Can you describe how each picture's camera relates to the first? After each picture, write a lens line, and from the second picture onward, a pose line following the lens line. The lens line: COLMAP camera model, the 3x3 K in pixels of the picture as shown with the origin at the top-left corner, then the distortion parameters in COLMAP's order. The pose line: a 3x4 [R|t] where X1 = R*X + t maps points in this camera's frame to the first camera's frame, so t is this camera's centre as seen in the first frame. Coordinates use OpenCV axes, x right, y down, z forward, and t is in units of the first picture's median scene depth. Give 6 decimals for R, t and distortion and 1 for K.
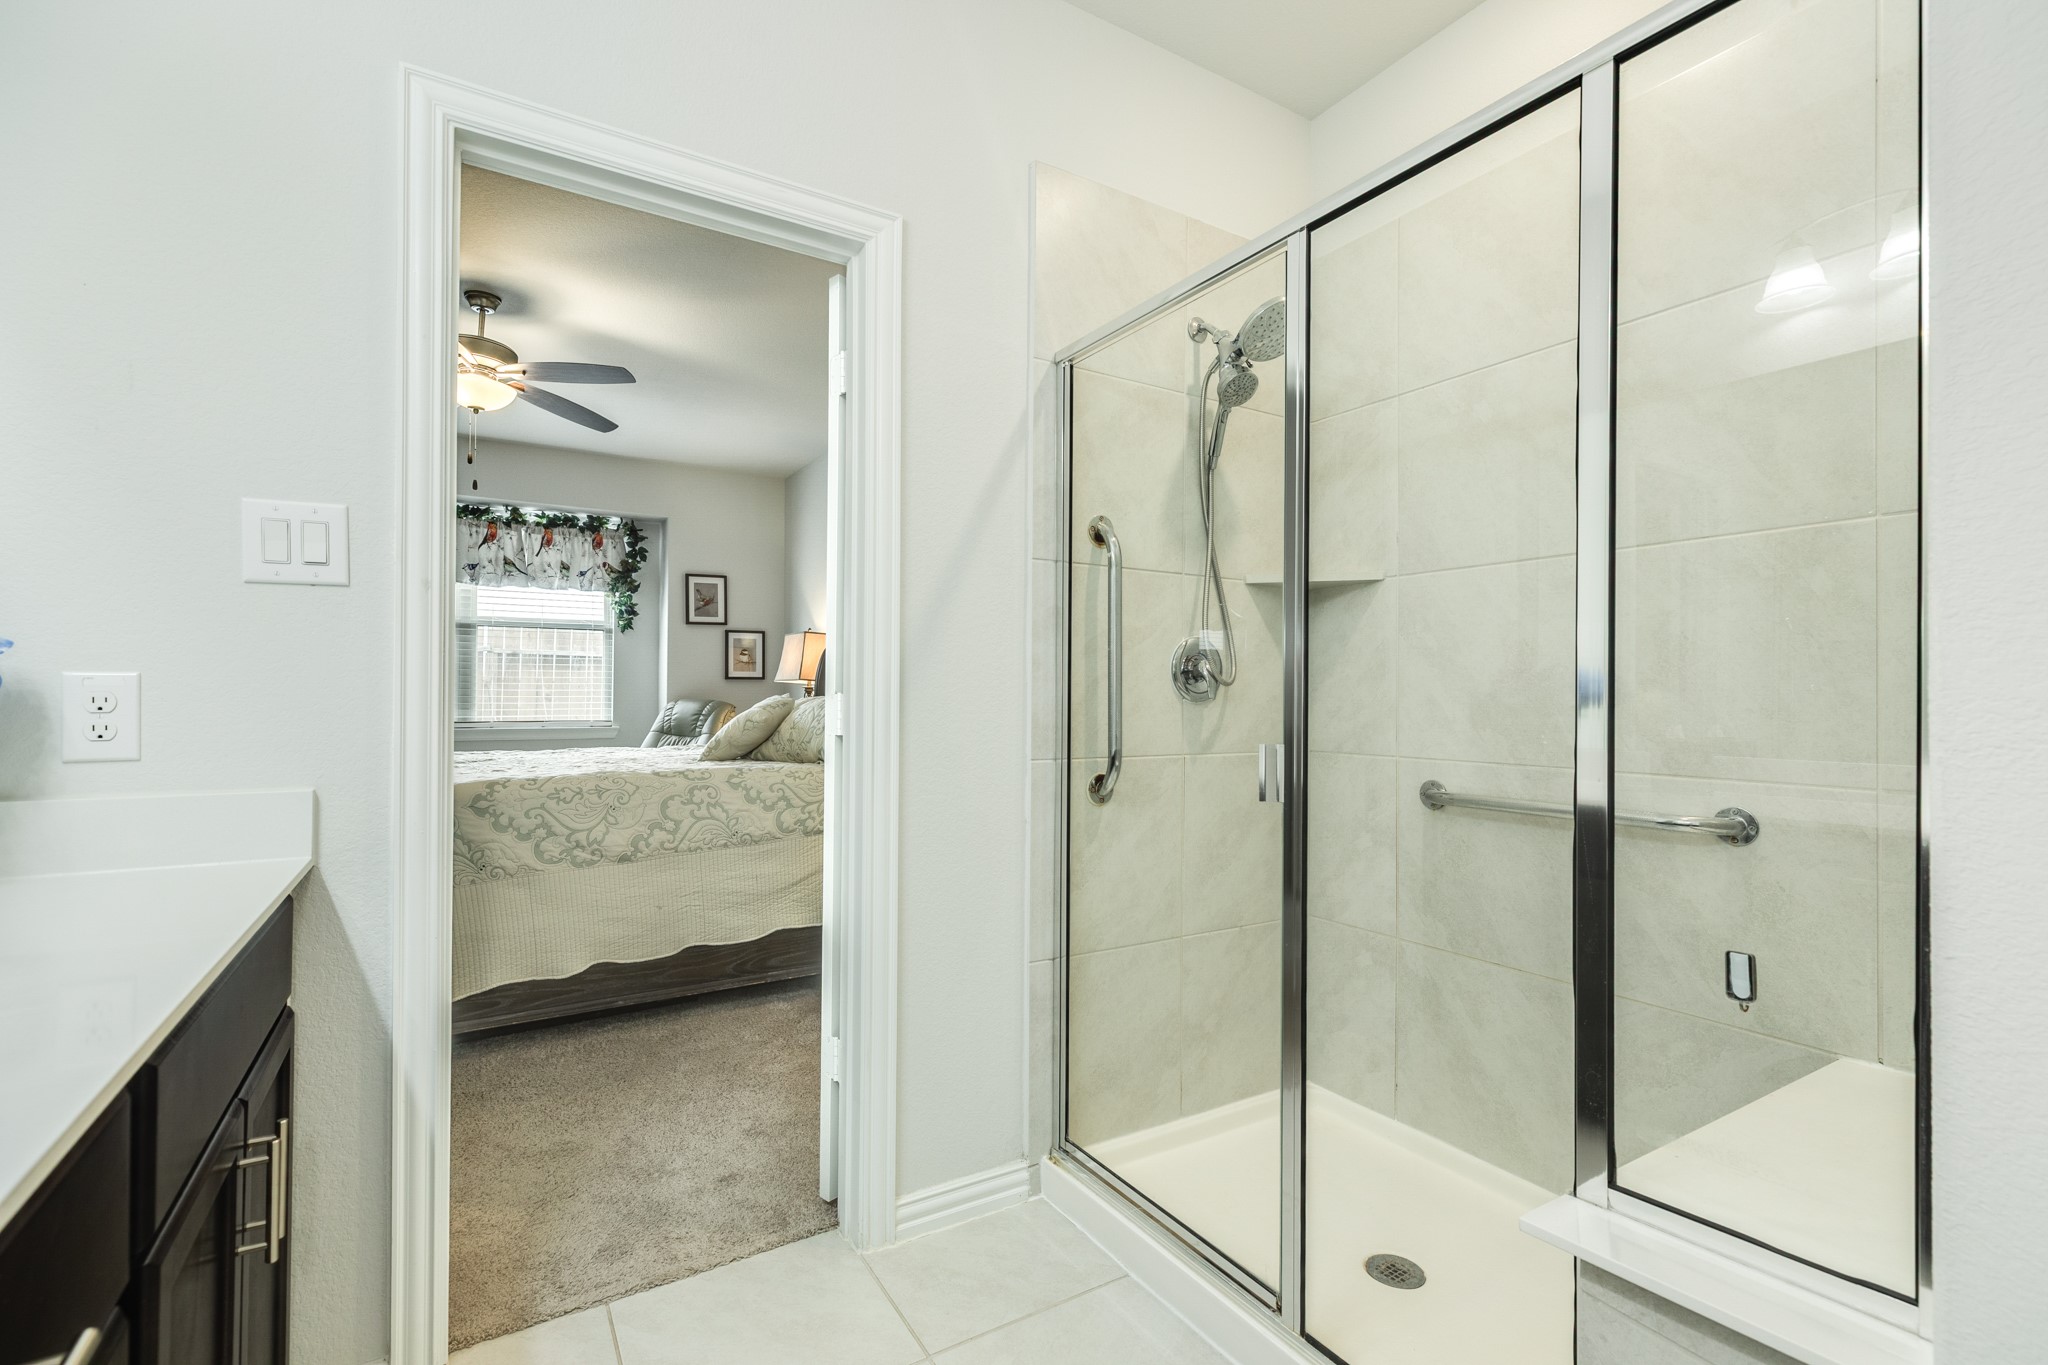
lens RADIAL K [[917.6, 0, 1023.6], [0, 917.6, 683.1], [0, 0, 1]] dist [-0.000592, -0.000289]
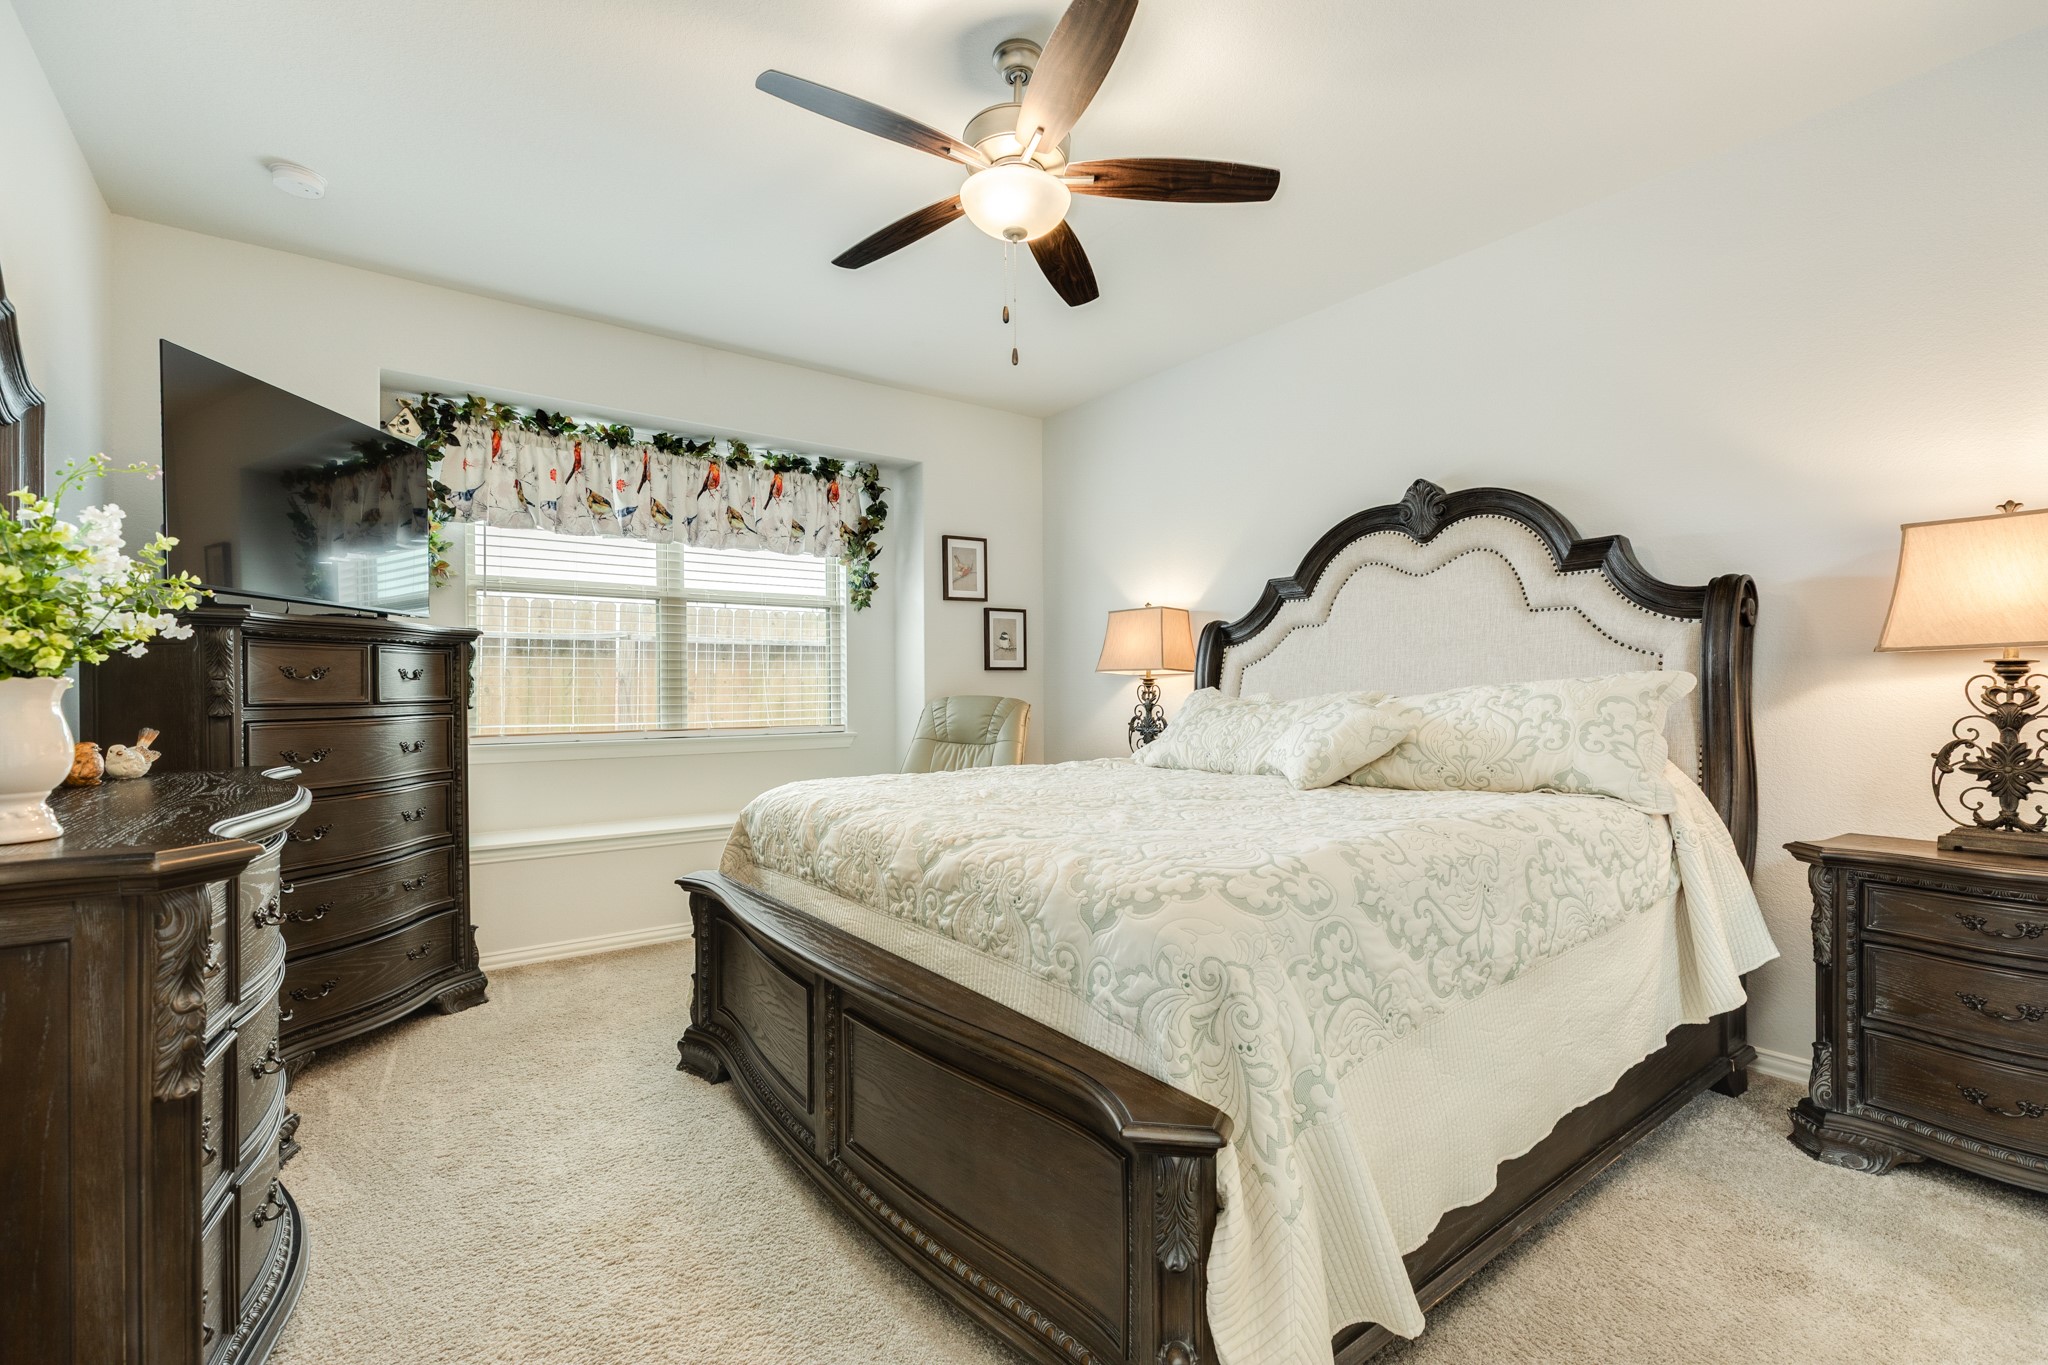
lens RADIAL K [[917.6, 0, 1023.9], [0, 917.6, 687.0], [0, 0, 1]] dist [-0.000592, -0.000289]
pose [[0.994707, -0.009808, 0.102280, -0.386704], [0.008319, 0.999853, 0.014968, -0.001588], [-0.102411, -0.014038, 0.994643, 0.219755]]
